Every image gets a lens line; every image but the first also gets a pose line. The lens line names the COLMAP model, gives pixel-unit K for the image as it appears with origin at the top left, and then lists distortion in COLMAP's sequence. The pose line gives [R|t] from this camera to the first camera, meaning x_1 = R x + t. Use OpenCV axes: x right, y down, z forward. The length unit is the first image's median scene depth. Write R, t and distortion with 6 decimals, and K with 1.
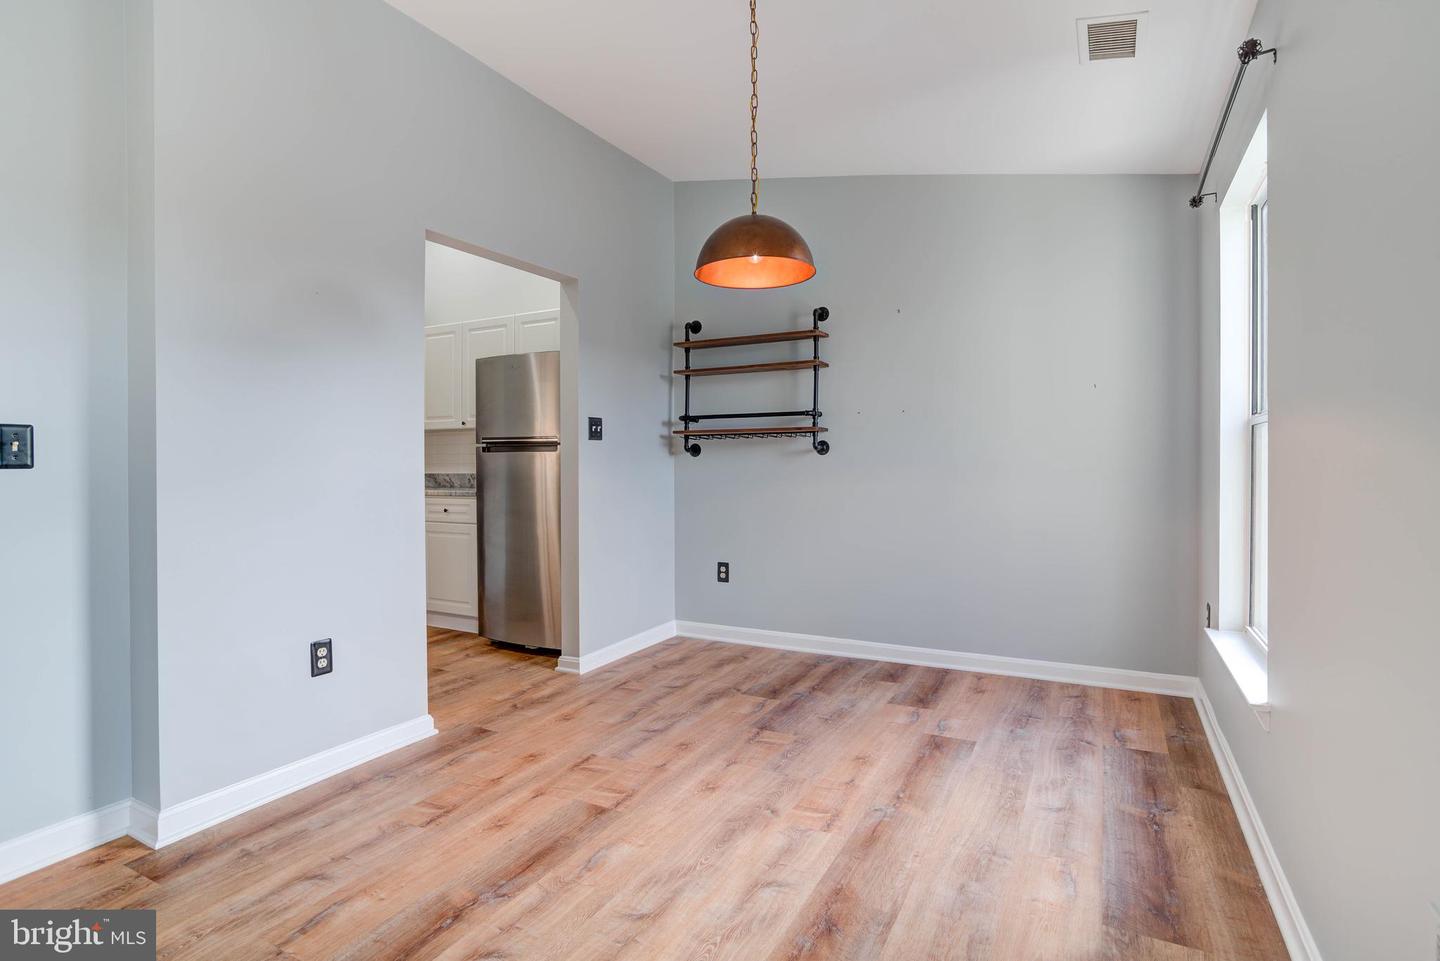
lens RADIAL K [[700.6, 0, 723.2], [0, 700.6, 466.2], [0, 0, 1]] dist [-0.030506, 0.003357]
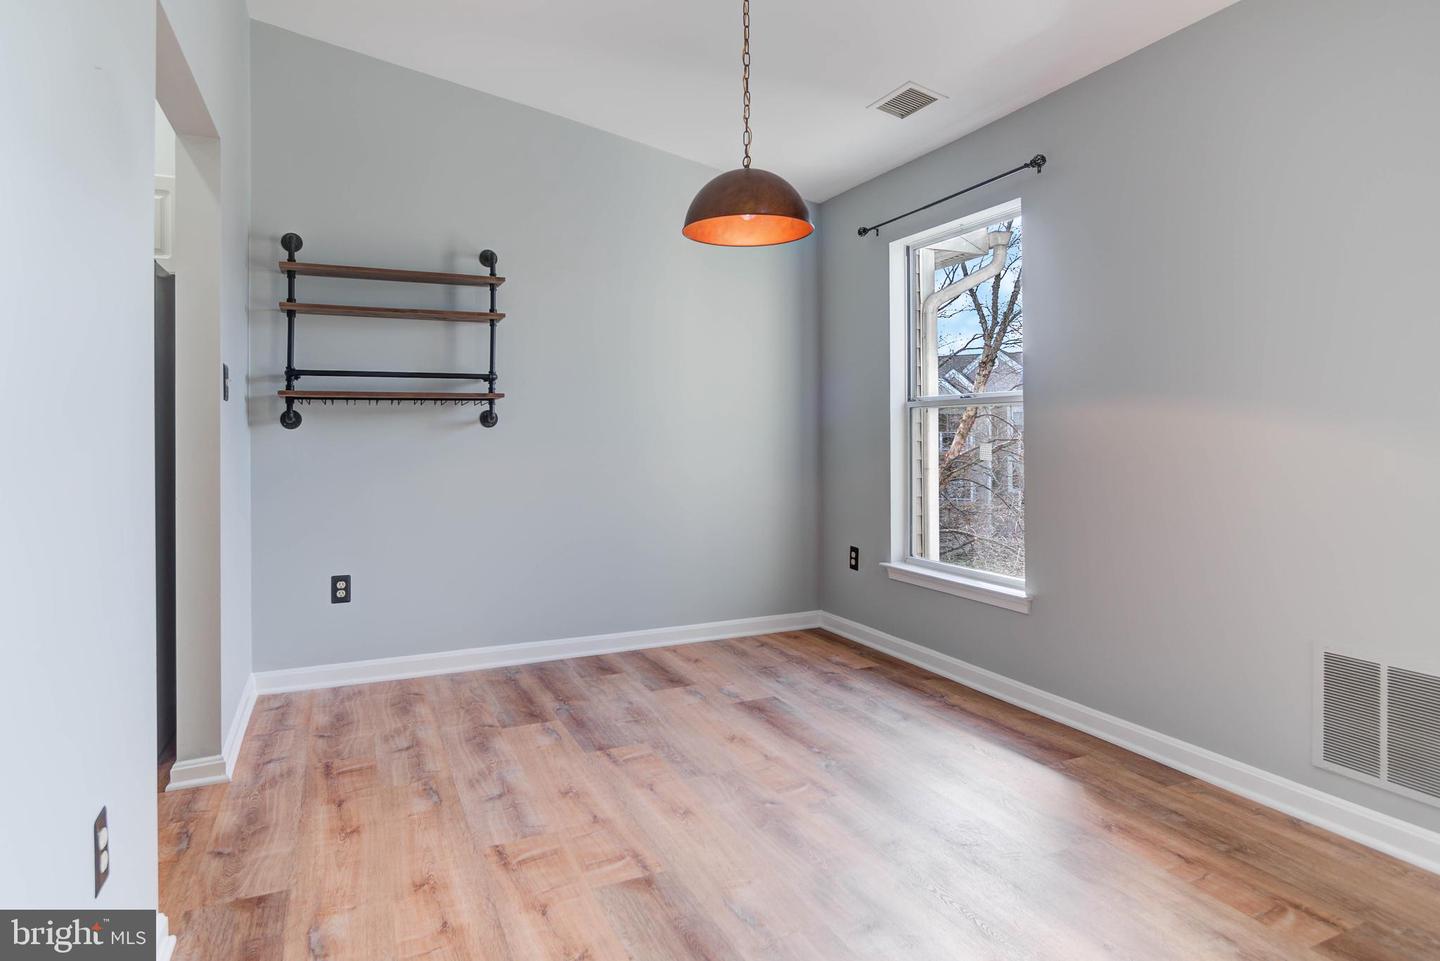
lens RADIAL K [[833.3, 0, 648.0], [0, 833.3, 428.2], [0, 0, 1]] dist [-0.023510, 0.009826]
pose [[0.621190, 0.009404, 0.783604, -0.640407], [0.009100, 0.999774, -0.019213, 0.006718], [-0.783608, 0.019066, 0.620964, 0.295987]]
